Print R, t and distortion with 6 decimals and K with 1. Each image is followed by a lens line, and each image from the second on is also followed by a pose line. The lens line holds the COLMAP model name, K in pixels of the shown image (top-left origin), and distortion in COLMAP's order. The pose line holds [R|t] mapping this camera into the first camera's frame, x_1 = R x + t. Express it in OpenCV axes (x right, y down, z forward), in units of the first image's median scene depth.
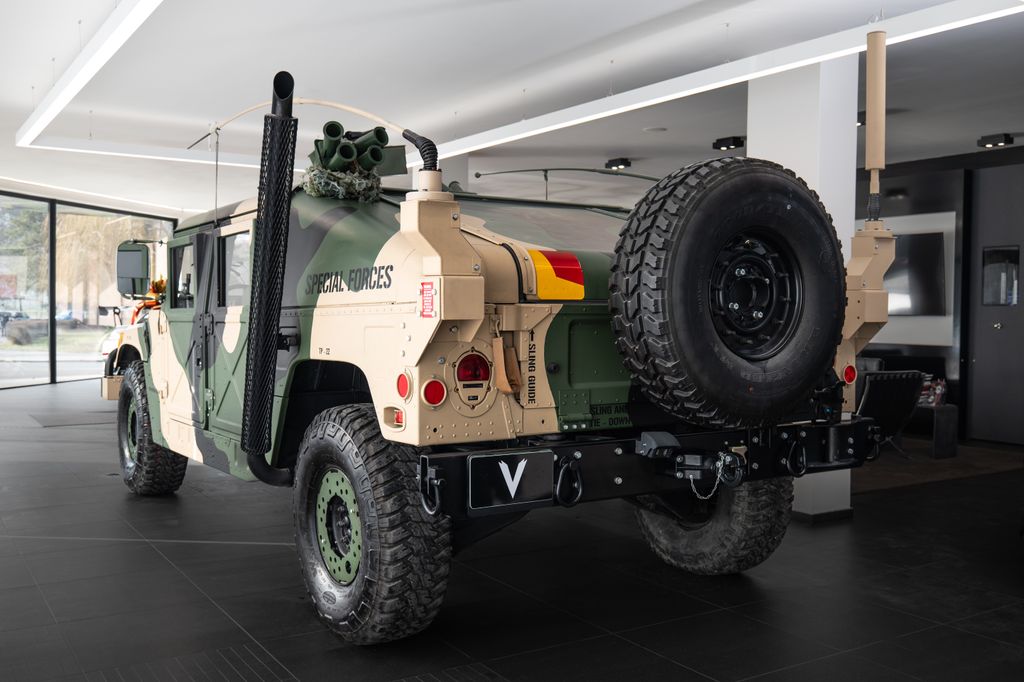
lens RADIAL K [[984.7, 0, 511.7], [0, 984.7, 343.1], [0, 0, 1]] dist [-0.003220, 0.000000]
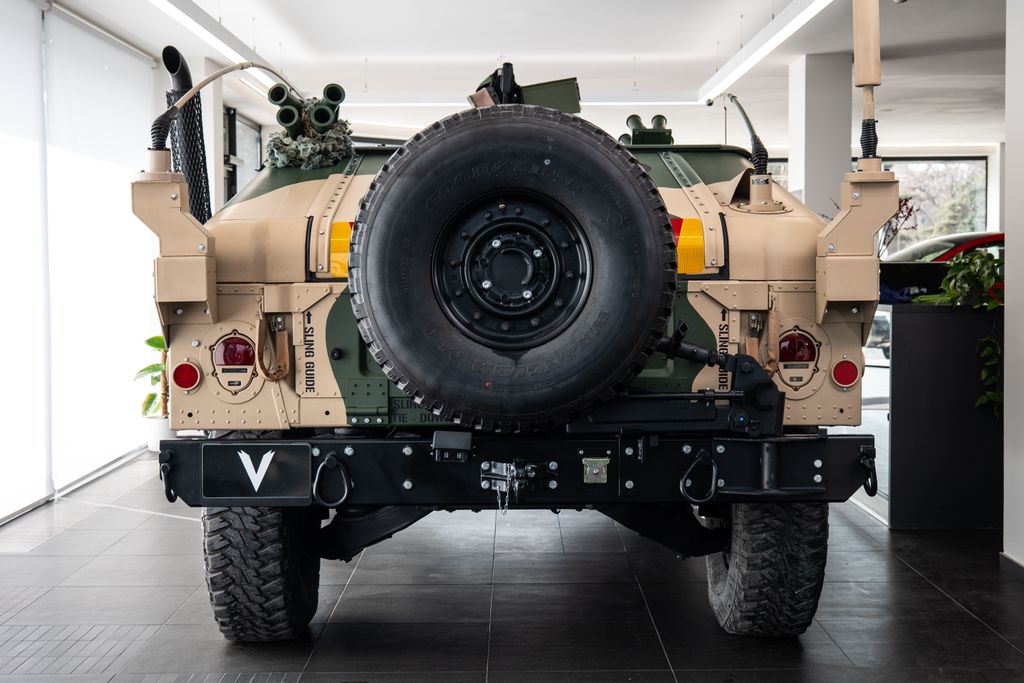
lens RADIAL K [[1369.6, 0, 512.1], [0, 1369.6, 338.6], [0, 0, 1]] dist [0.027084, 0.000000]
pose [[0.843262, 0.016148, -0.537260, 0.861412], [-0.006921, 0.999792, 0.019187, -0.013914], [0.537458, -0.012462, 0.843198, 0.030962]]
